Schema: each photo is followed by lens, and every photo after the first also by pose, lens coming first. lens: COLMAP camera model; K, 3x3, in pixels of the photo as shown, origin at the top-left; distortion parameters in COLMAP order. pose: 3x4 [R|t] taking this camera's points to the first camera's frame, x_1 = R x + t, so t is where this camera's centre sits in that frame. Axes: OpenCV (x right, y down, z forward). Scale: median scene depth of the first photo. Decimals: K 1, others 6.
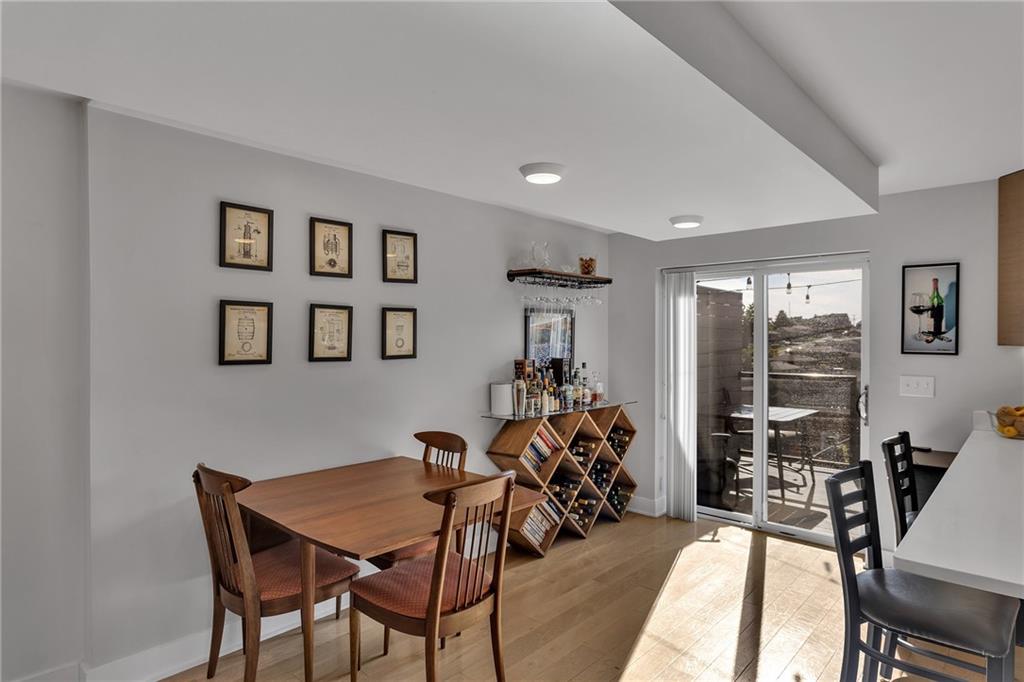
lens RADIAL K [[585.8, 0, 512.0], [0, 585.8, 341.0], [0, 0, 1]] dist [-0.000511, 0.000303]
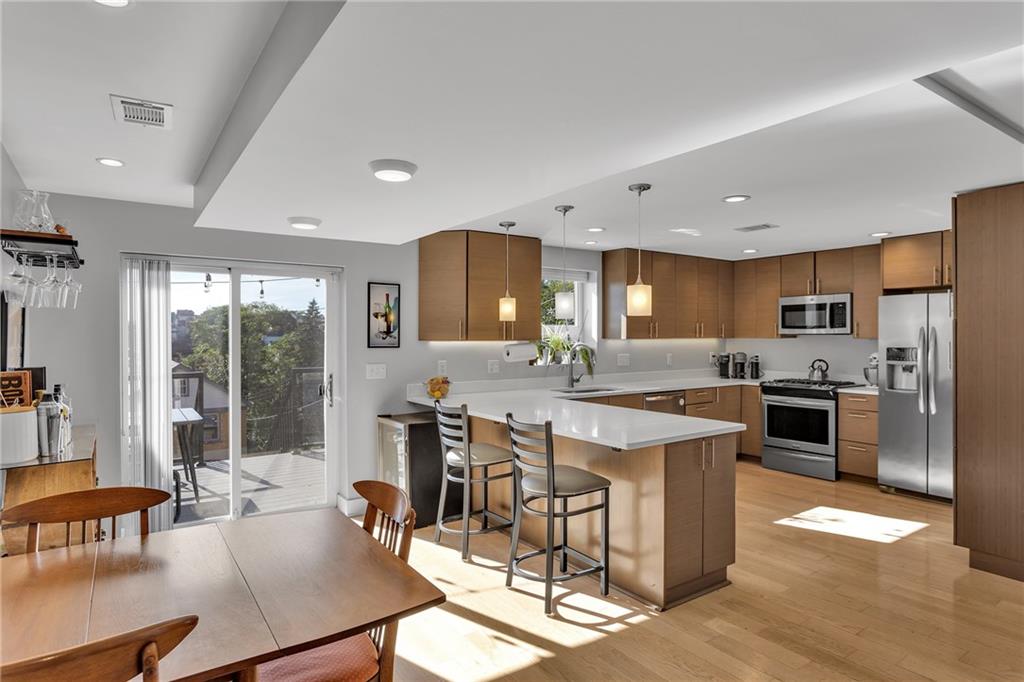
lens RADIAL K [[570.5, 0, 529.0], [0, 570.5, 339.5], [0, 0, 1]] dist [-0.000647, 0.000451]
pose [[0.215470, -0.009338, 0.976466, -0.542556], [0.007303, 0.999942, 0.007951, -0.004962], [-0.976483, 0.005418, 0.215526, 0.371581]]
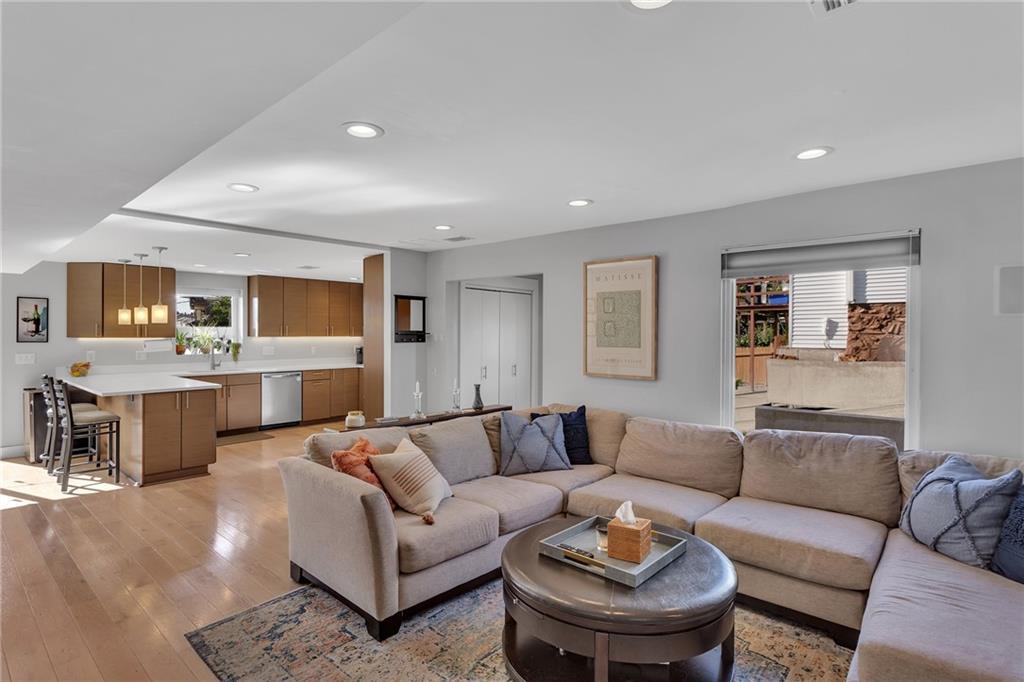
lens RADIAL K [[515.1, 0, 510.1], [0, 515.1, 335.8], [0, 0, 1]] dist [-0.025065, 0.016935]
pose [[0.002862, -0.006154, 0.999977, -1.055438], [0.002451, 0.999978, 0.006147, -0.005635], [-0.999993, 0.002434, 0.002877, -0.661598]]
